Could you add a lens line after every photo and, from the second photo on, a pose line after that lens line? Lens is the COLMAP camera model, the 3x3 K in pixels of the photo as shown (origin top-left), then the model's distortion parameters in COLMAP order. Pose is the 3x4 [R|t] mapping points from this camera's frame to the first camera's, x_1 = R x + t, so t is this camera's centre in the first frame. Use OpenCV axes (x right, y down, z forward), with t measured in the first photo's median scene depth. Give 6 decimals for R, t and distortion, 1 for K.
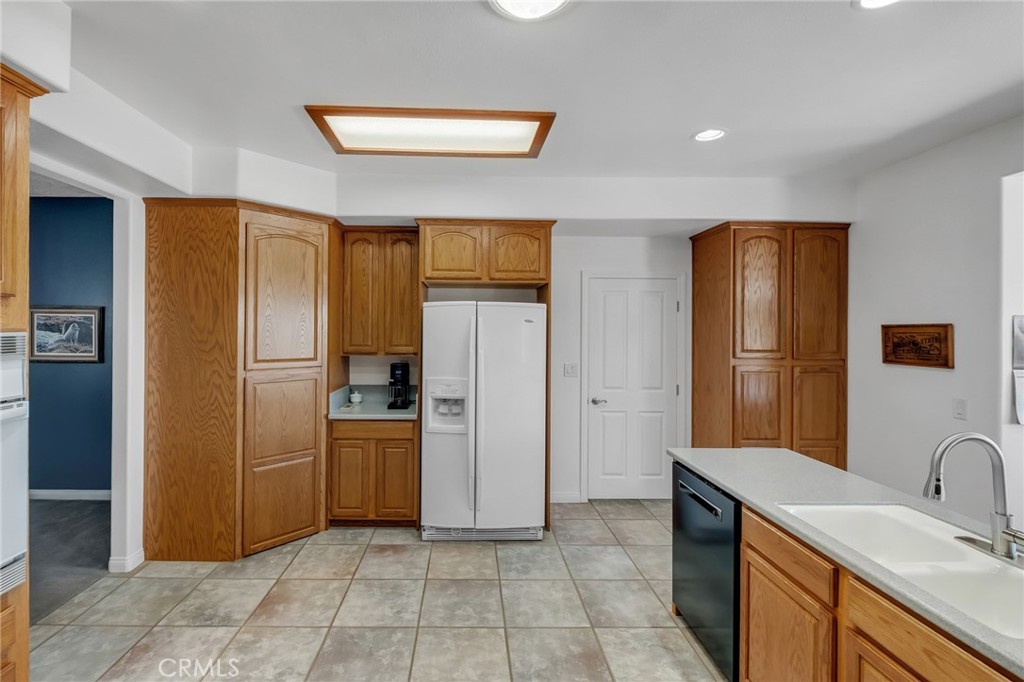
lens RADIAL K [[458.7, 0, 474.7], [0, 458.7, 327.9], [0, 0, 1]] dist [0.000714, -0.000347]
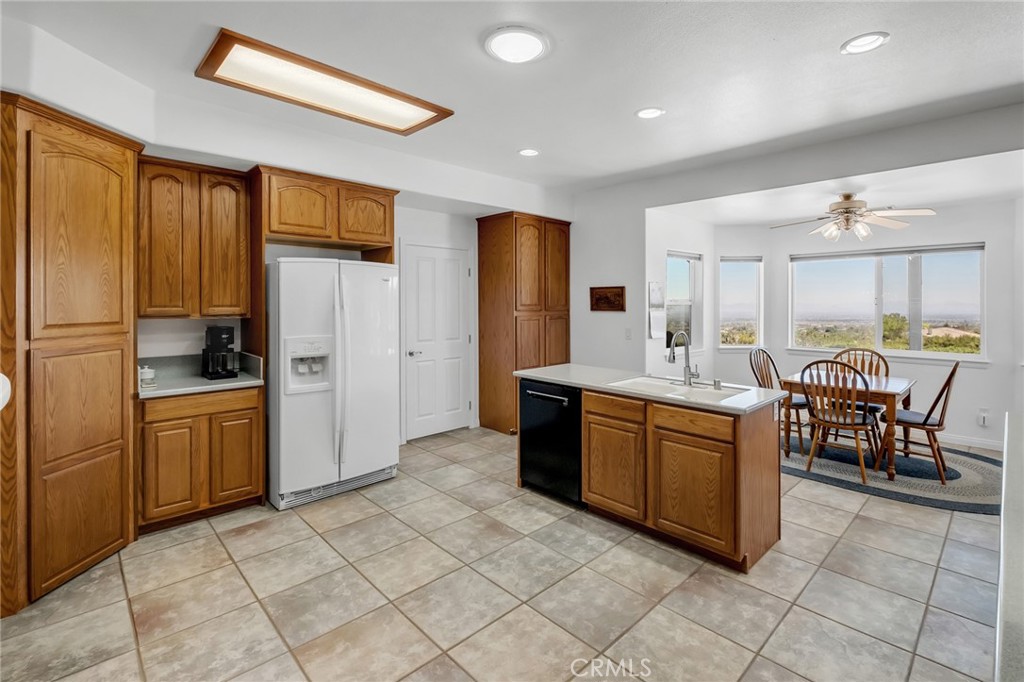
lens RADIAL K [[468.1, 0, 529.1], [0, 468.1, 301.0], [0, 0, 1]] dist [-0.000103, -0.000565]
pose [[0.721576, -0.007819, 0.692291, -0.408699], [0.003153, 0.999963, 0.008007, 0.027226], [-0.692328, -0.003595, 0.721574, -0.045687]]
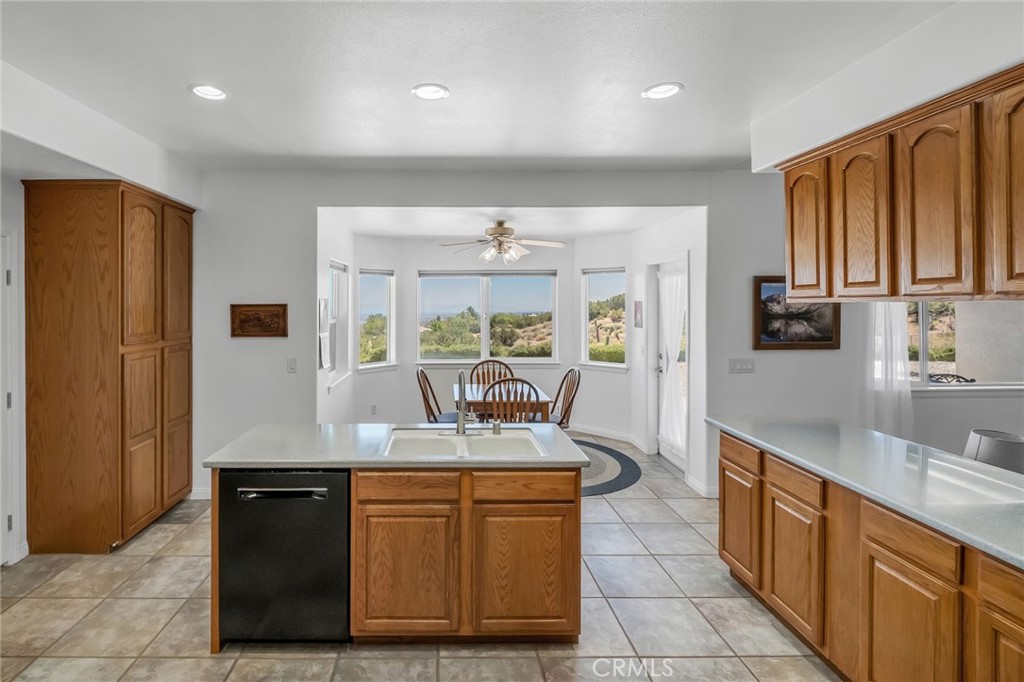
lens RADIAL K [[488.4, 0, 444.3], [0, 488.4, 300.9], [0, 0, 1]] dist [-0.000589, -0.000927]
pose [[0.012549, -0.002032, 0.999919, -0.340488], [-0.001641, 0.999997, 0.002053, -0.018217], [-0.999920, -0.001667, 0.012546, 0.433881]]
